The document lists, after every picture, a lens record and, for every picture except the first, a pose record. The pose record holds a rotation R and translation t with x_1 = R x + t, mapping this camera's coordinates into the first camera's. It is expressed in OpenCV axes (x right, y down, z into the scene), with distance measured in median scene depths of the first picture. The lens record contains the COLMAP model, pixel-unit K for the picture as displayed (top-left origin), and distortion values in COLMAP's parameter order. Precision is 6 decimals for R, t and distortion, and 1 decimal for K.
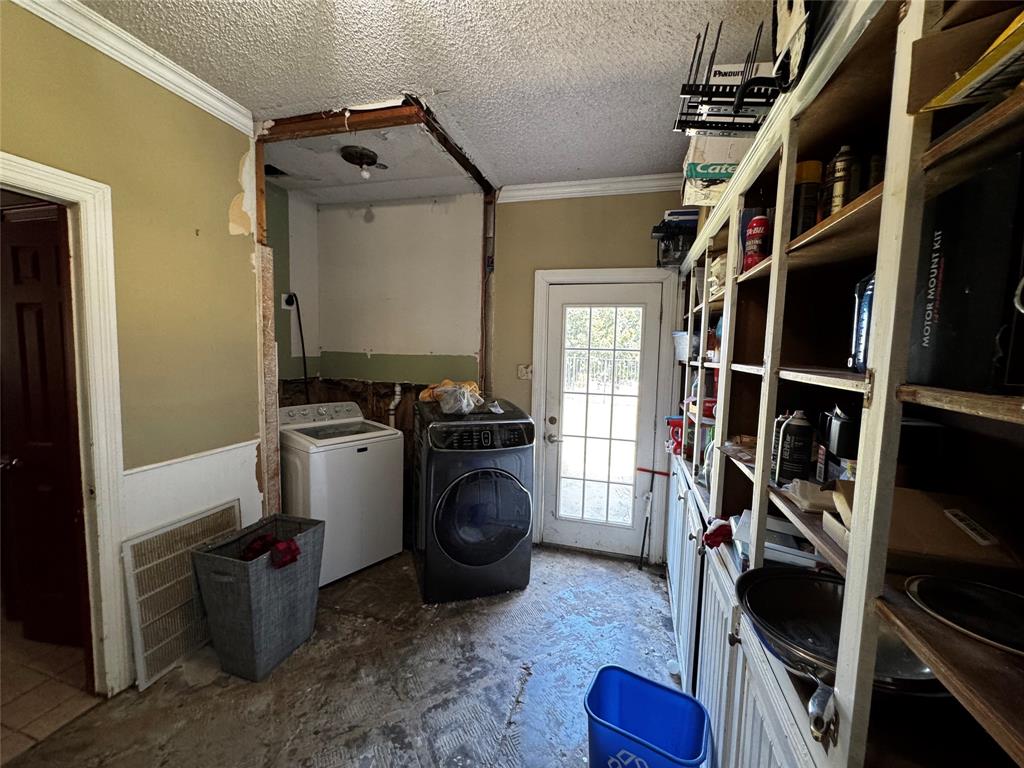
lens RADIAL K [[410.3, 0, 513.4], [0, 410.3, 381.2], [0, 0, 1]] dist [-0.001665, 0.000043]
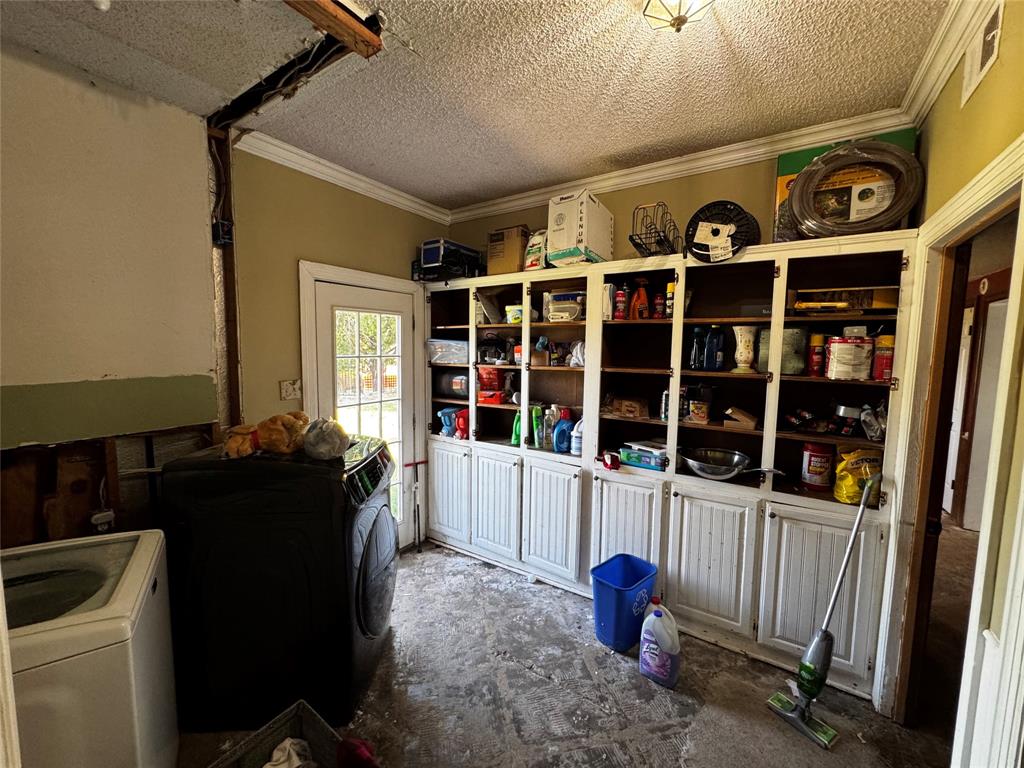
lens RADIAL K [[410.3, 0, 513.4], [0, 410.3, 381.2], [0, 0, 1]] dist [-0.001665, 0.000043]
pose [[0.303568, -0.105036, 0.947003, -0.641228], [0.070409, 0.993661, 0.087641, -0.085775], [-0.950205, 0.040073, 0.309039, 0.408283]]
